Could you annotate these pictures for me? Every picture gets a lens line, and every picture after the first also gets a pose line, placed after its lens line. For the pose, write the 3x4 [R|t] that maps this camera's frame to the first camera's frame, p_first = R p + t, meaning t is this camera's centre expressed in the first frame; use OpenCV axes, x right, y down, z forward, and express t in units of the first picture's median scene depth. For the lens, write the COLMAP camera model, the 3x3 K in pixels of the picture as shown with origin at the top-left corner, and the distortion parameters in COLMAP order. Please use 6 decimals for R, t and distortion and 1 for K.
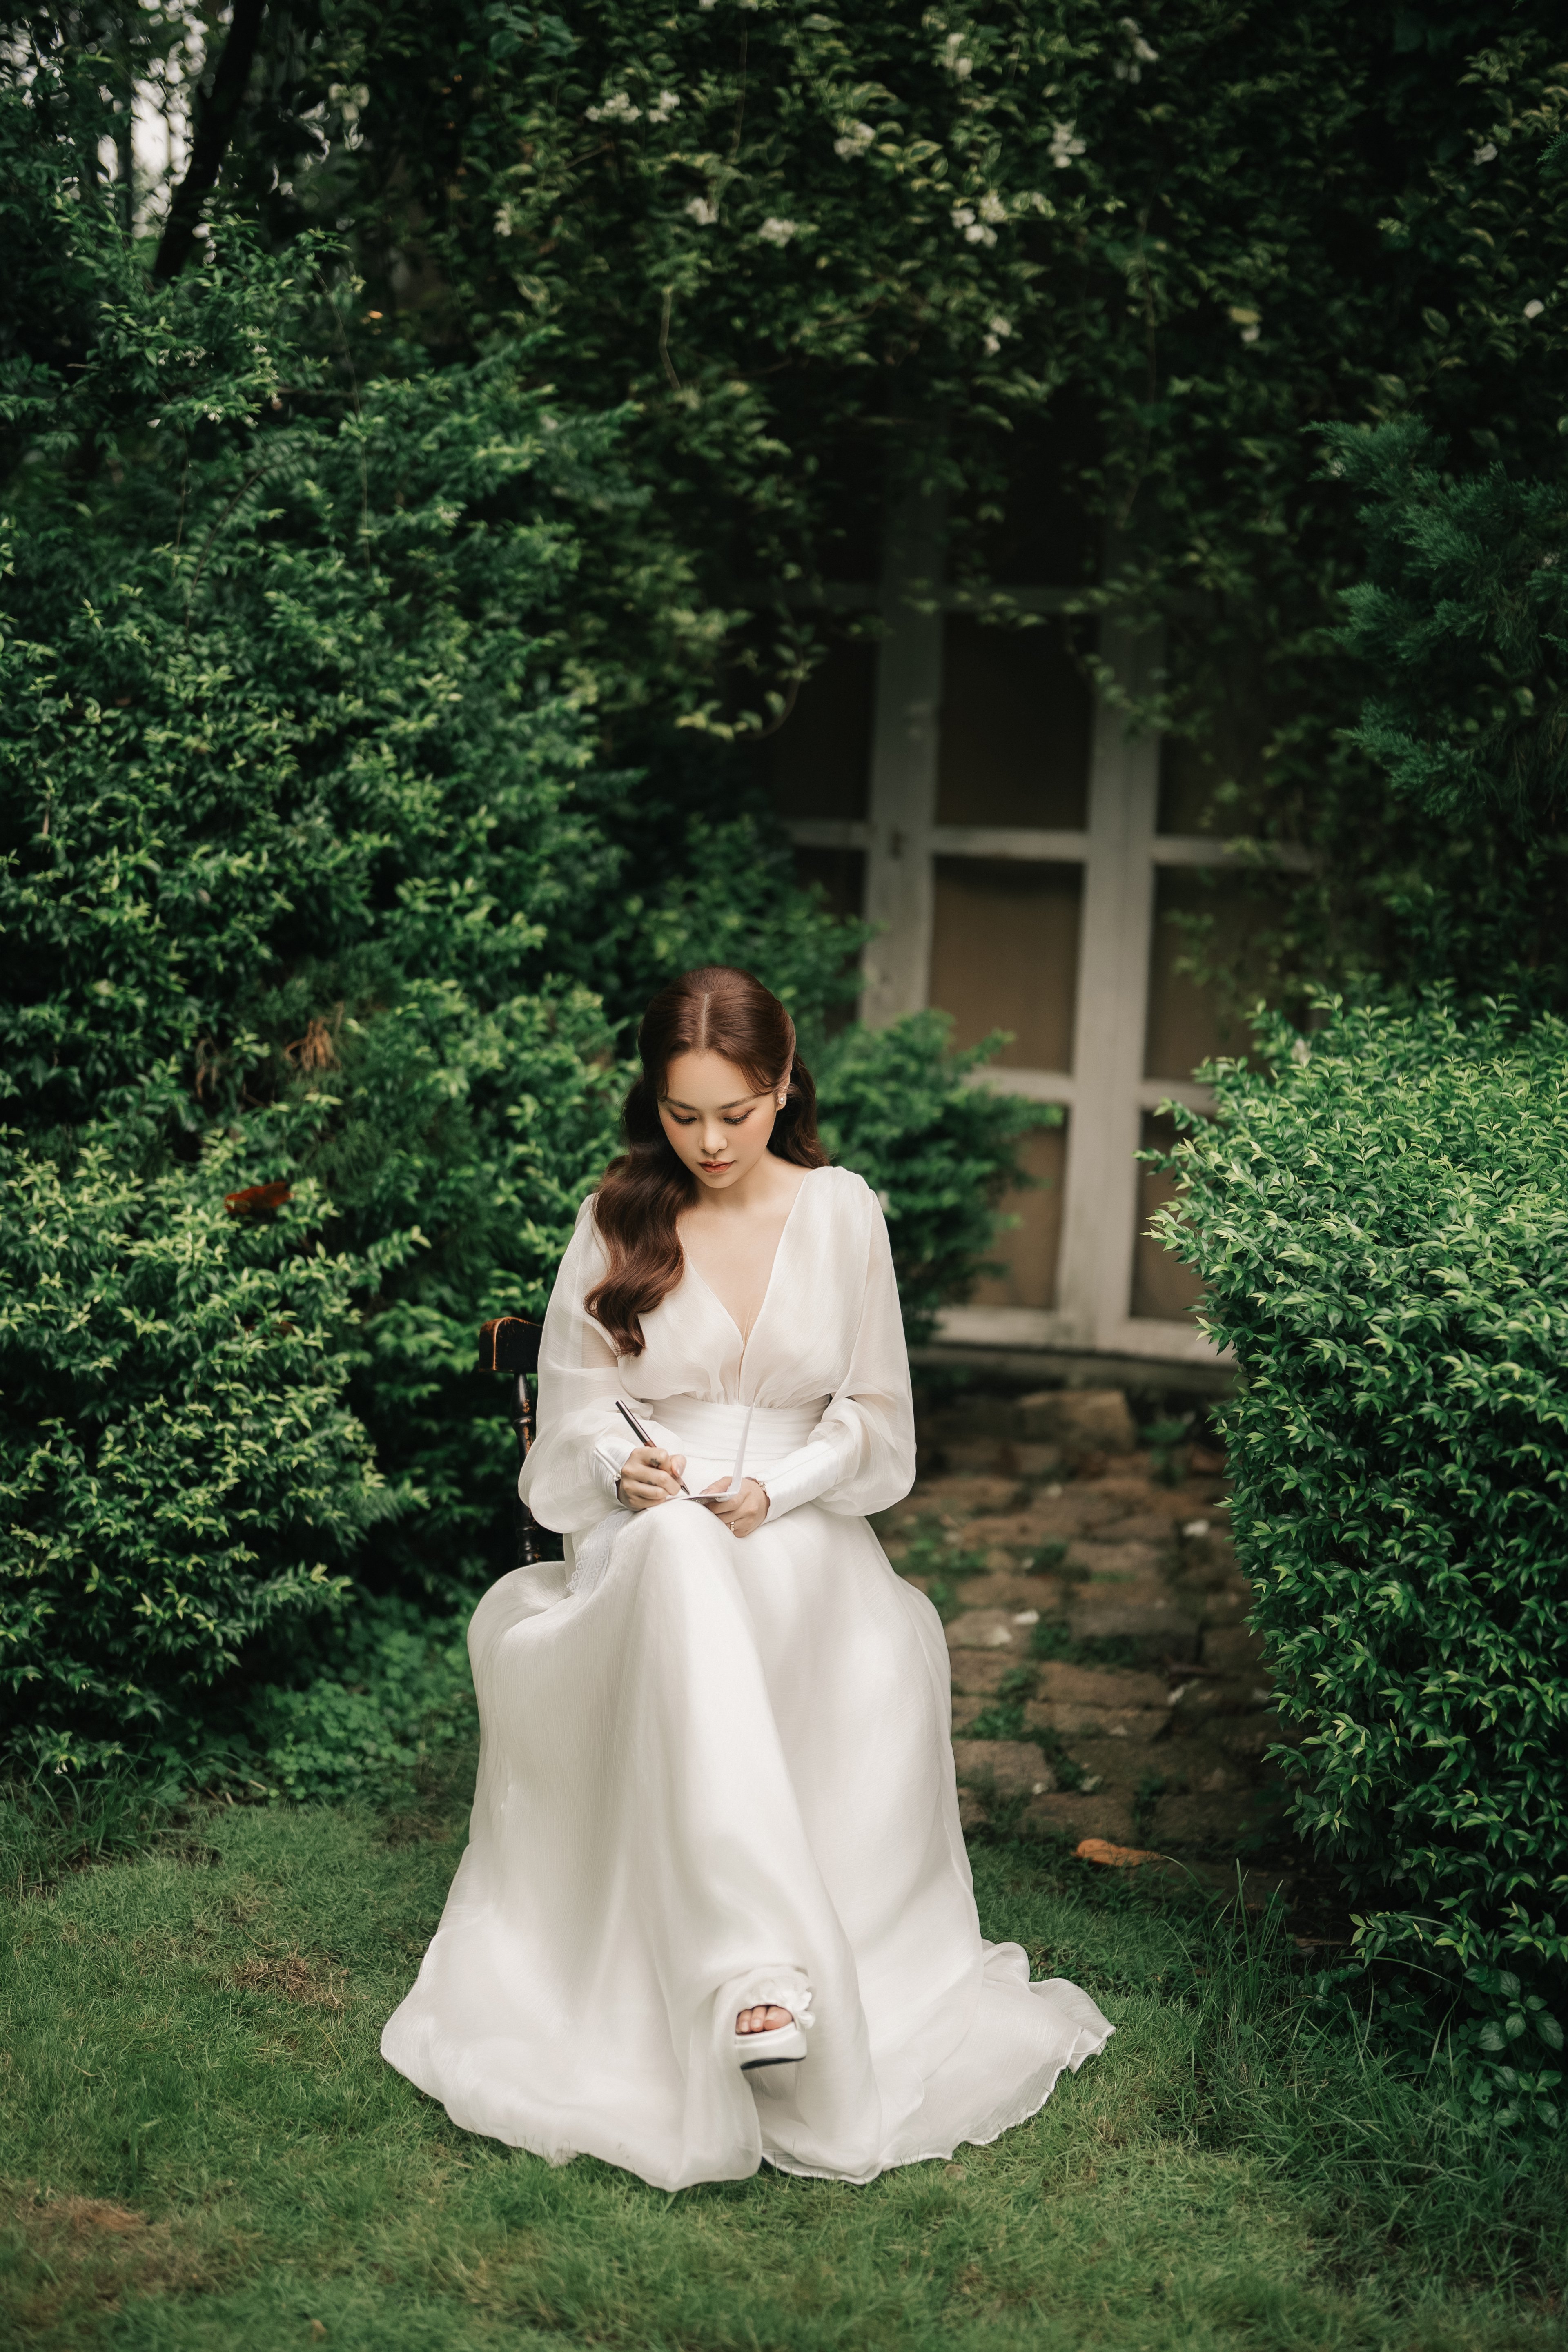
lens RADIAL K [[3161.3, 0, 784.0], [0, 3161.3, 1176.0], [0, 0, 1]] dist [-0.126813, 0.771447]
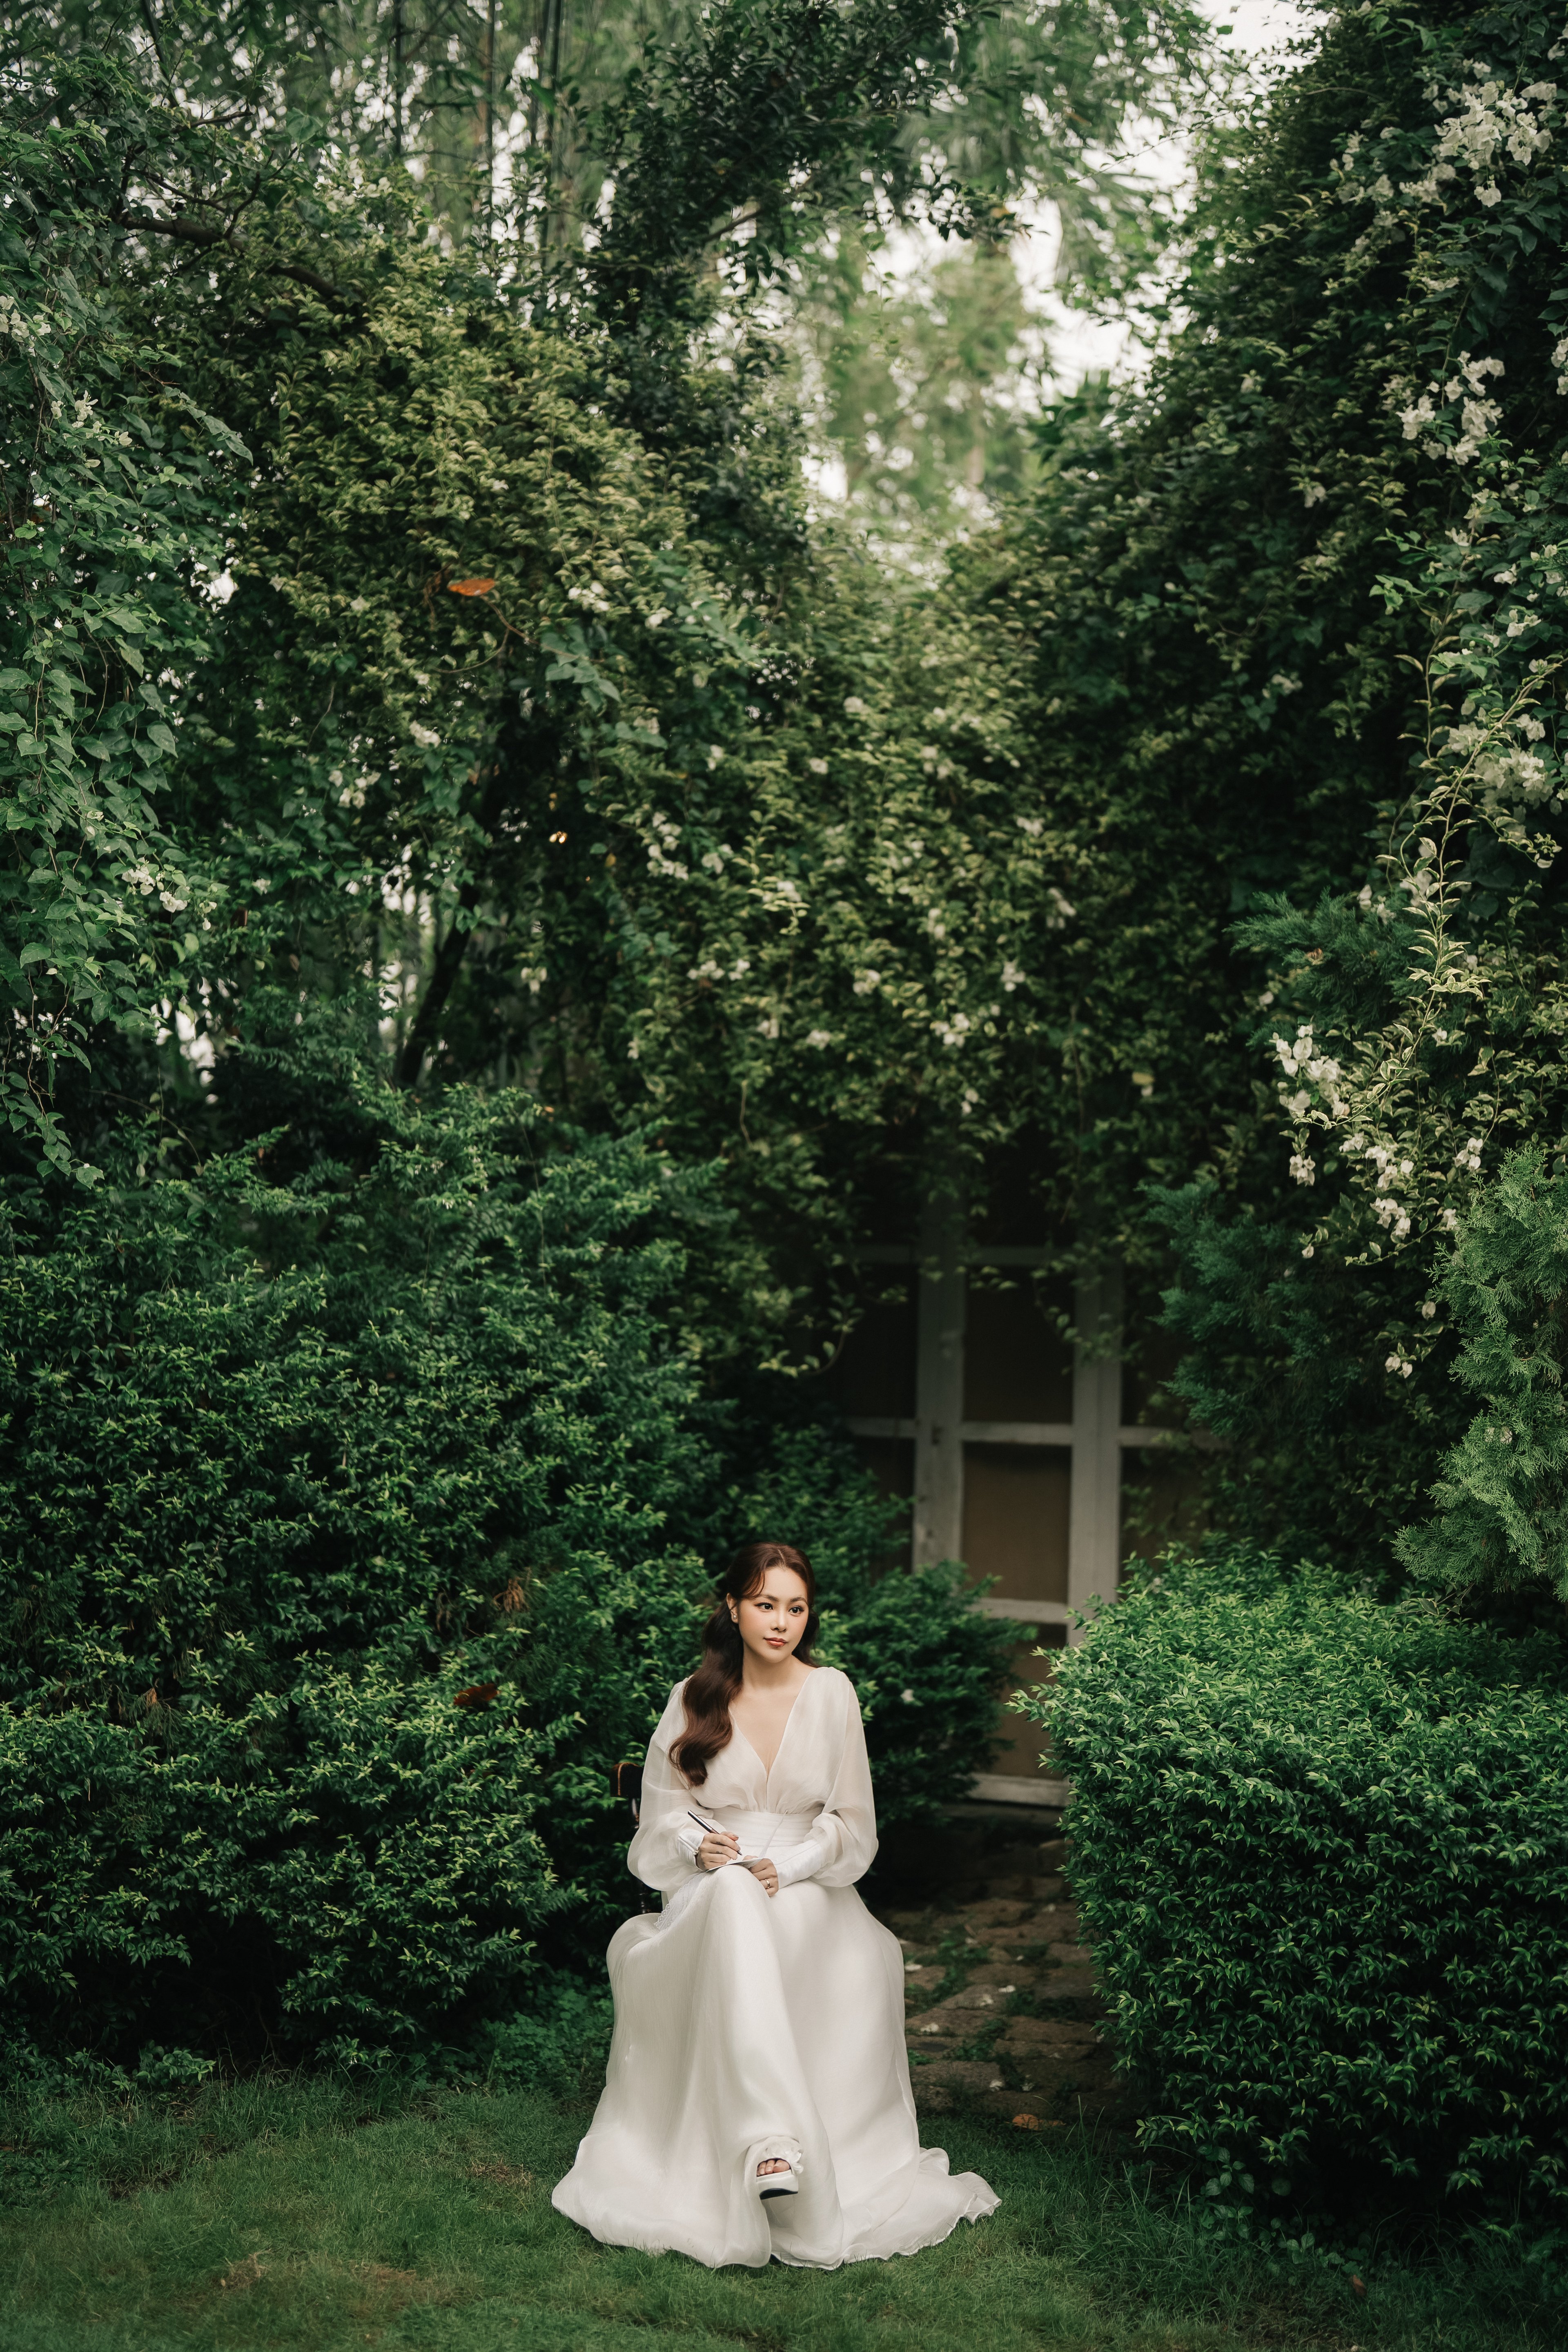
lens RADIAL K [[3161.3, 0, 784.0], [0, 3161.3, 1176.0], [0, 0, 1]] dist [-0.126813, 0.771447]
pose [[0.997759, -0.025896, -0.061695, 0.082475], [0.015428, 0.986262, -0.164465, 0.011659], [0.065106, 0.163145, 0.984452, -0.532424]]
